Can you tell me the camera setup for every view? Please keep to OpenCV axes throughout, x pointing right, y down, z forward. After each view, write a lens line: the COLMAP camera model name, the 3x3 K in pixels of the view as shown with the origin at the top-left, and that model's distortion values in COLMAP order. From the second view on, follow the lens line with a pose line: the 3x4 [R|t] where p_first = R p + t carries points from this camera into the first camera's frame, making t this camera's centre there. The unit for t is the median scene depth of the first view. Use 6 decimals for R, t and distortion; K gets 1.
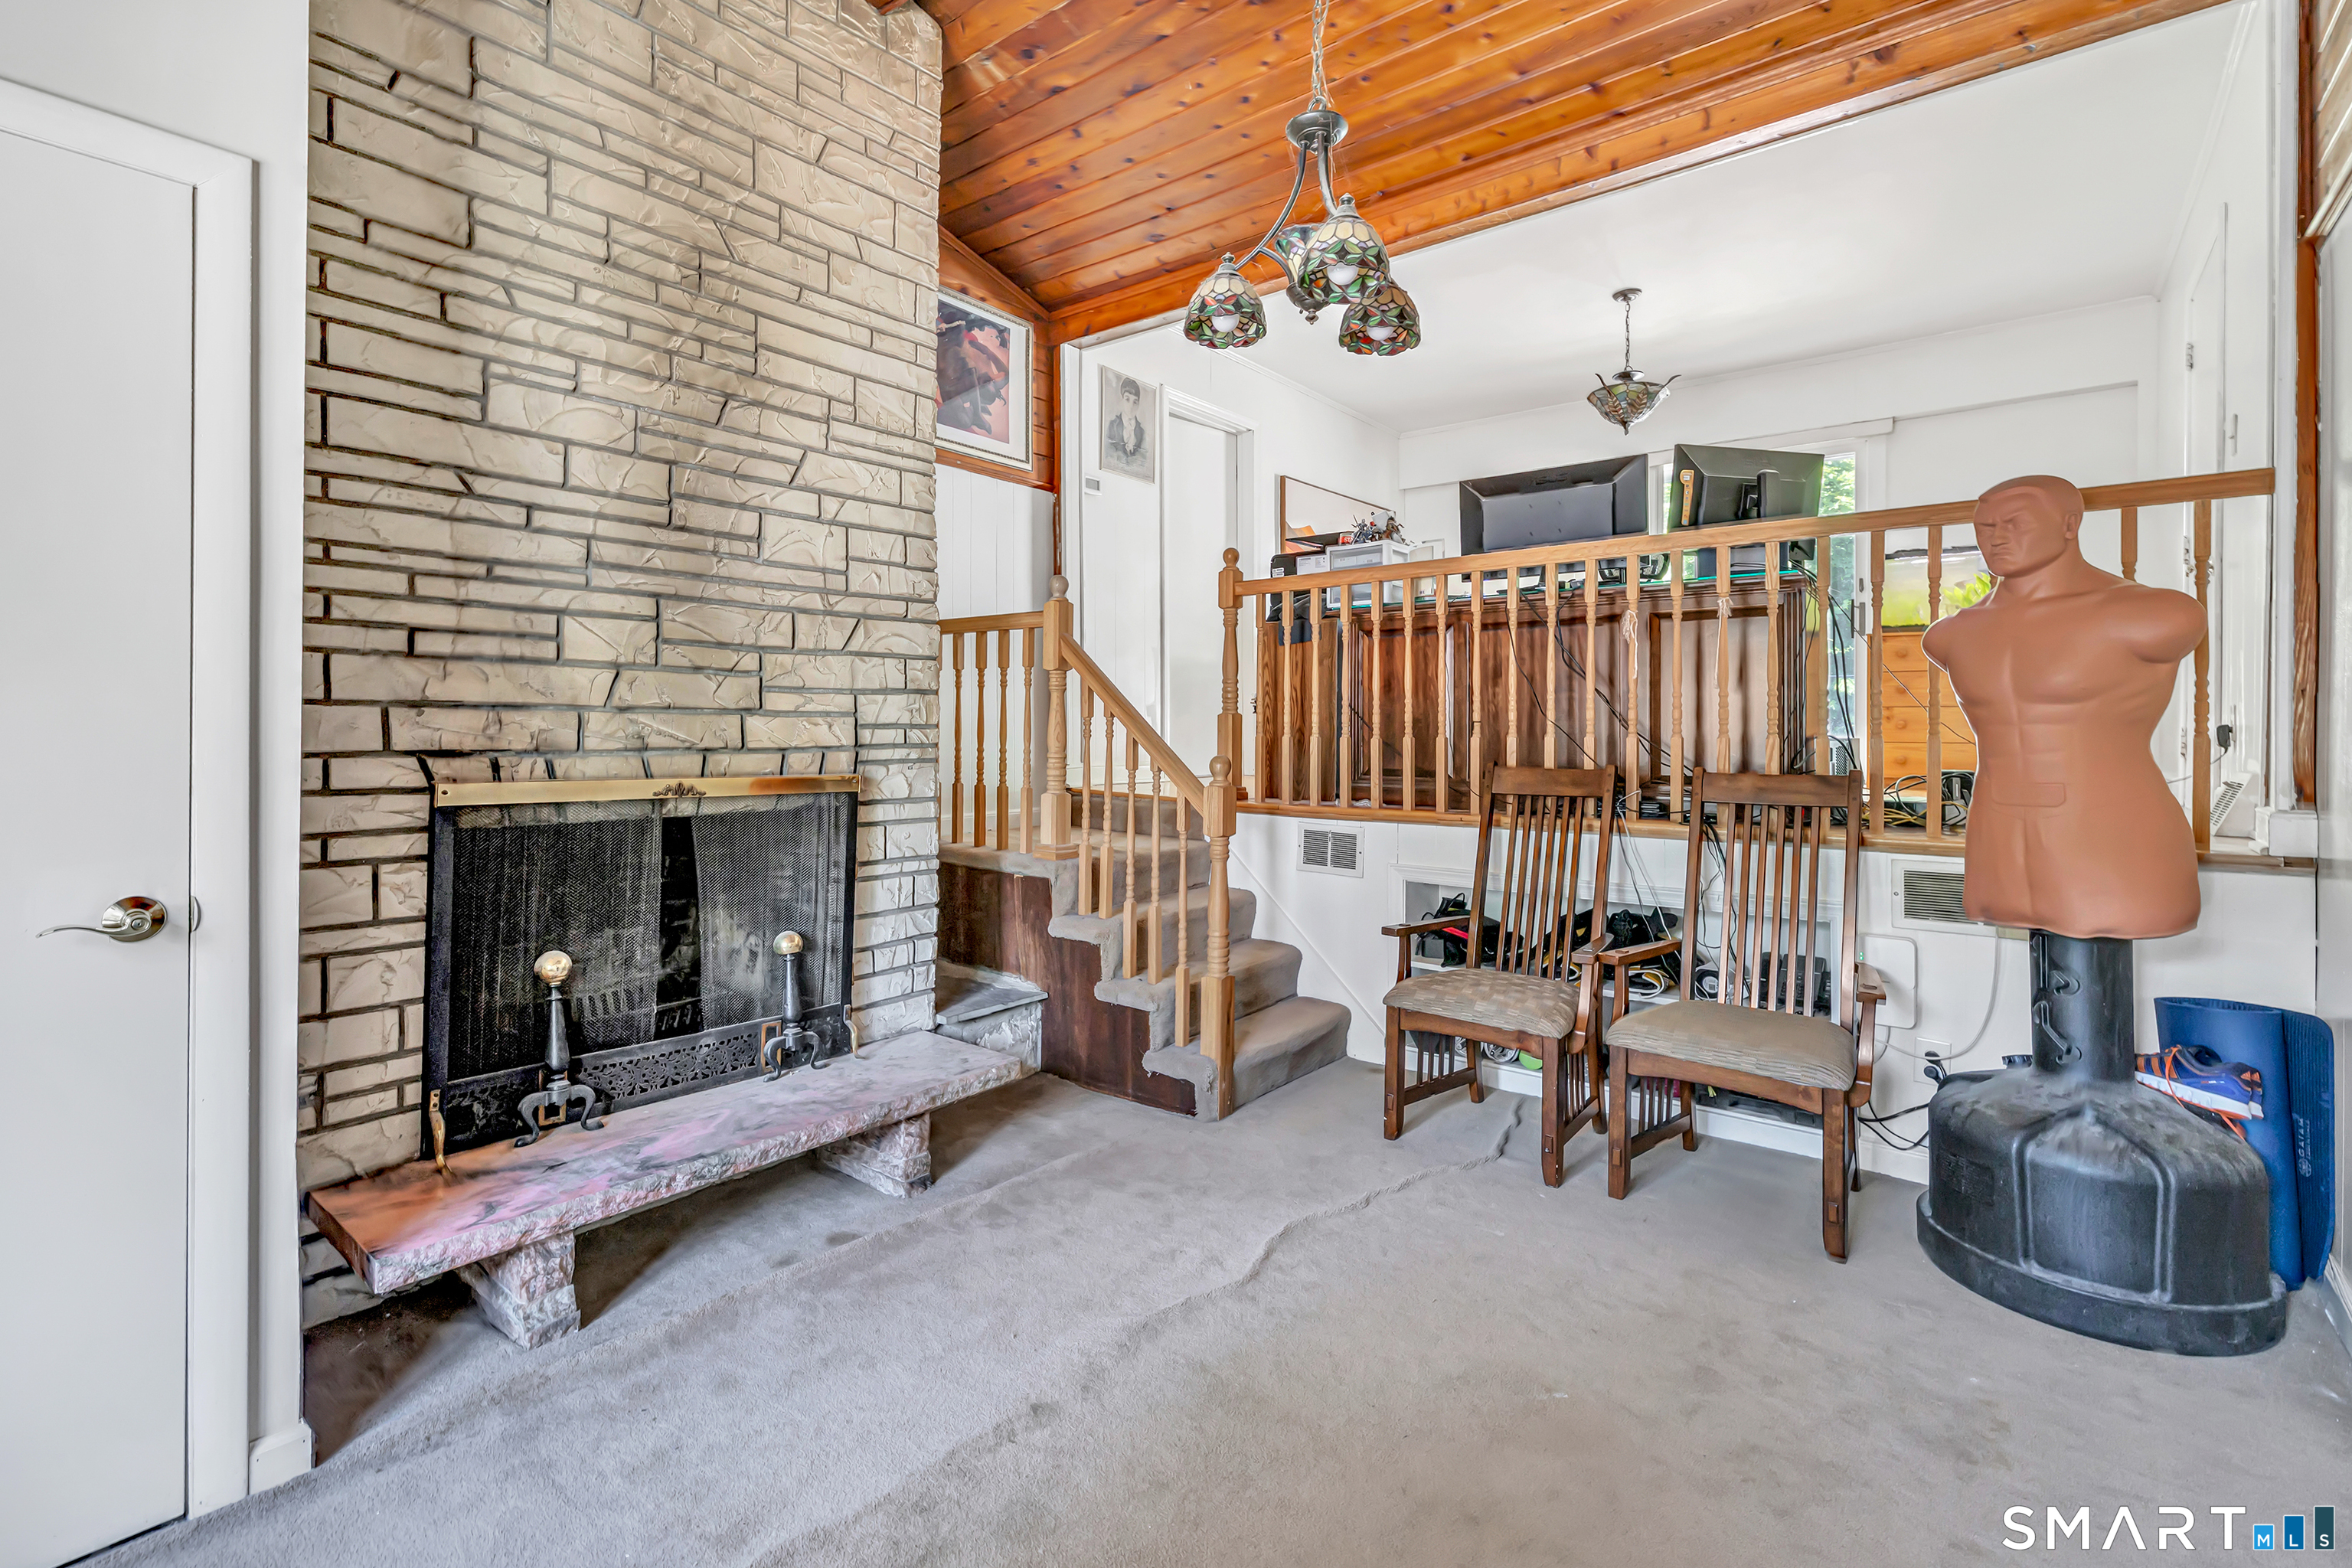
lens RADIAL K [[1043.8, 0, 1177.8], [0, 1043.8, 741.1], [0, 0, 1]] dist [-0.001310, -0.000068]
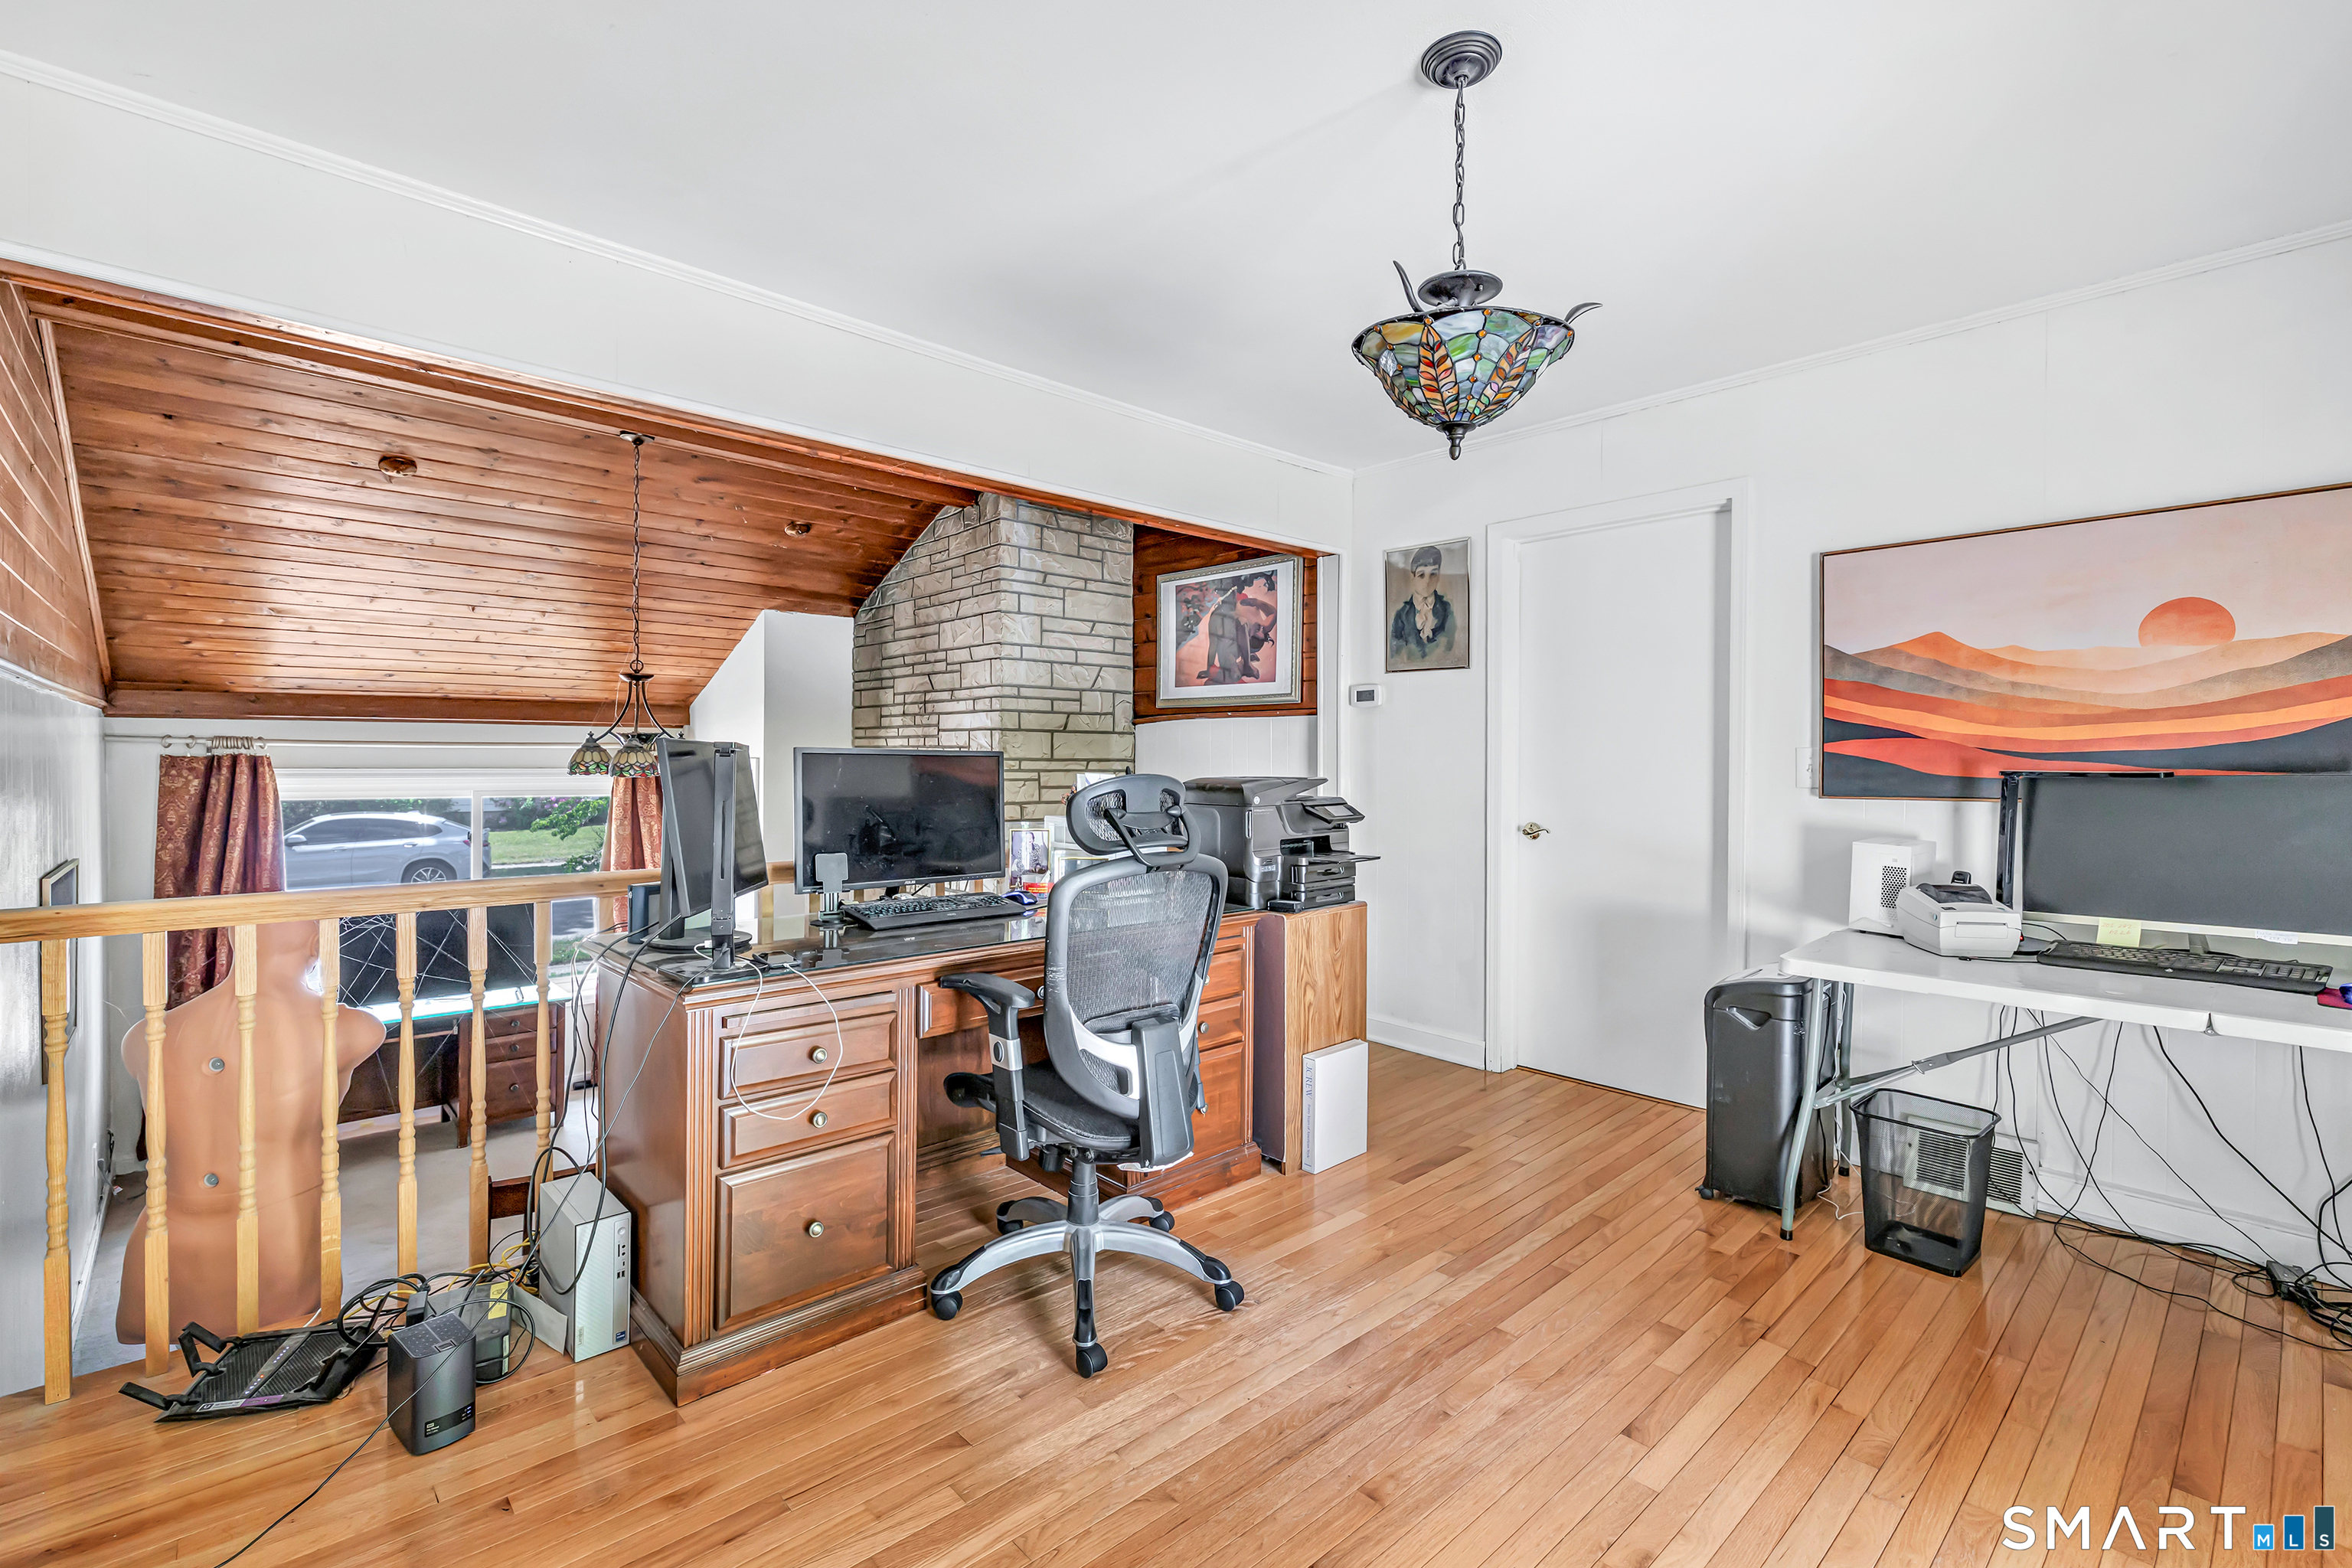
lens RADIAL K [[1027.6, 0, 1126.9], [0, 1027.6, 755.9], [0, 0, 1]] dist [0.000130, -0.000227]
pose [[-0.174137, -0.005581, -0.984706, 0.787395], [-0.014601, 0.999889, -0.003085, -0.191870], [0.984613, 0.013841, -0.174200, 0.954293]]
